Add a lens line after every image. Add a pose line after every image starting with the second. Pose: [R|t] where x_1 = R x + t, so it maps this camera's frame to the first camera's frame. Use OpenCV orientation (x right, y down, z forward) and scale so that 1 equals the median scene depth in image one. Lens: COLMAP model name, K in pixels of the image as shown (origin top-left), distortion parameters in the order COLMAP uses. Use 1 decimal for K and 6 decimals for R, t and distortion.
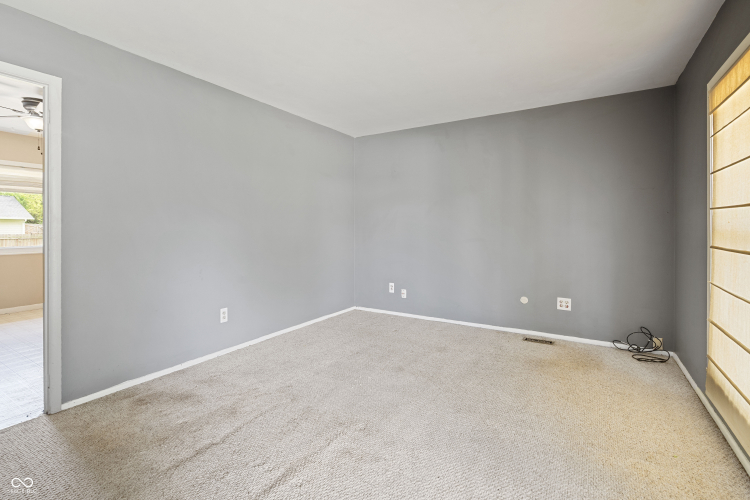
lens RADIAL K [[350.2, 0, 376.4], [0, 350.2, 228.4], [0, 0, 1]] dist [0.000624, 0.000532]
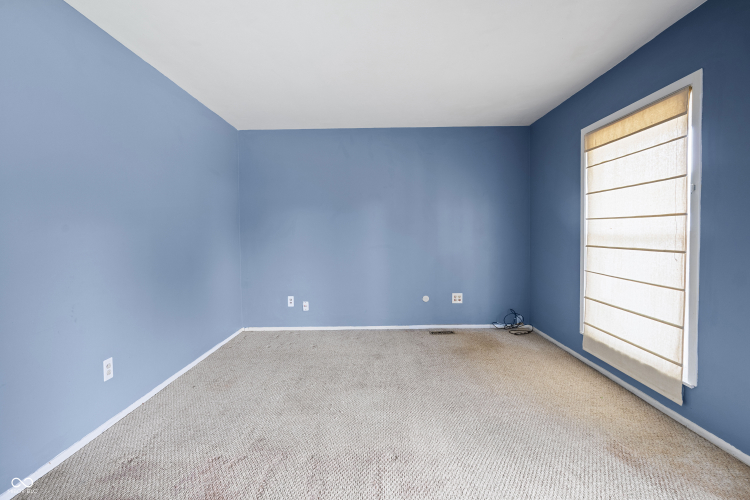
lens RADIAL K [[343.9, 0, 375.9], [0, 343.9, 243.4], [0, 0, 1]] dist [0.000338, 0.000367]
pose [[0.853402, -0.024587, 0.520674, -0.358975], [0.013032, 0.999581, 0.025842, -0.003342], [-0.521091, -0.015269, 0.853365, 0.186882]]
